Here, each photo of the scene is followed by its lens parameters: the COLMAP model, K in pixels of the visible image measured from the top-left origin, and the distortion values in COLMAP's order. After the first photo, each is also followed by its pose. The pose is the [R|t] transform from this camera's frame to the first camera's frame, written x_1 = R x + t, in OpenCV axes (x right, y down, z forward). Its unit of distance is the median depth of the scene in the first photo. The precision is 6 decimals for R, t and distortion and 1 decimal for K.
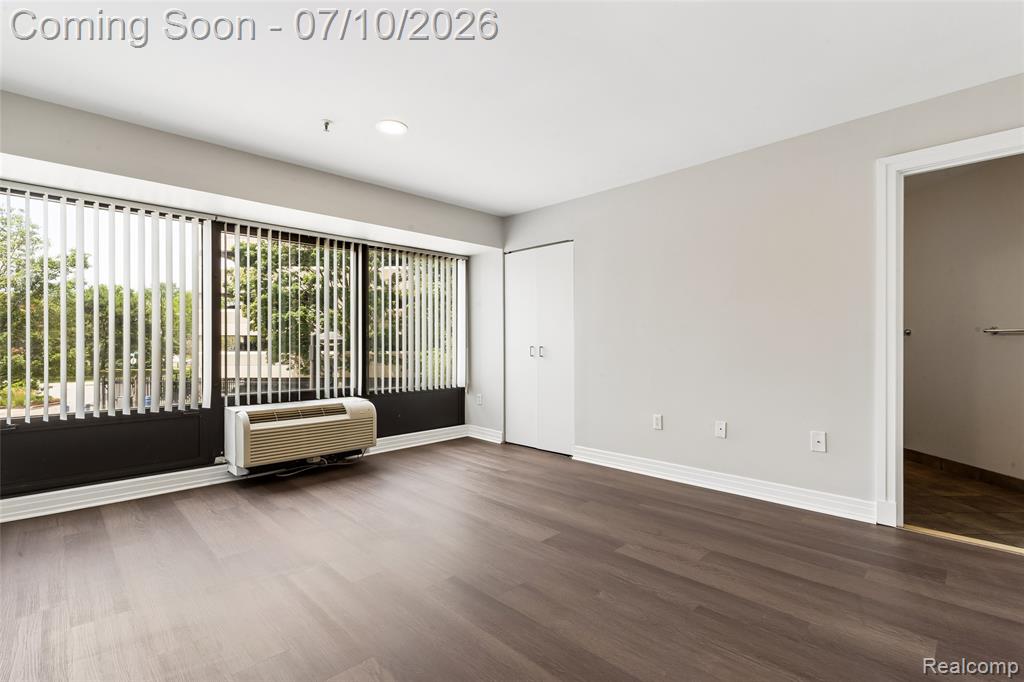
lens RADIAL K [[461.9, 0, 527.2], [0, 461.9, 341.9], [0, 0, 1]] dist [-0.008095, 0.003041]
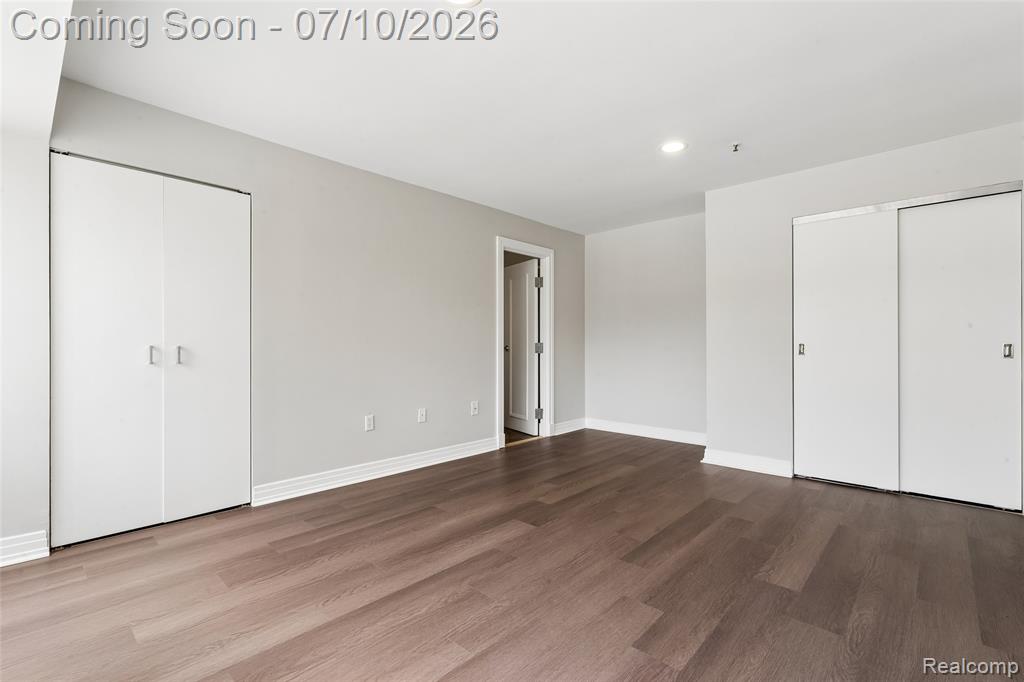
lens RADIAL K [[461.9, 0, 507.2], [0, 461.9, 339.3], [0, 0, 1]] dist [-0.008095, 0.003041]
pose [[-0.014386, 0.011249, 0.999833, -0.868651], [-0.009525, 0.999890, -0.011387, 0.005903], [-0.999851, -0.009687, -0.014278, 0.896951]]
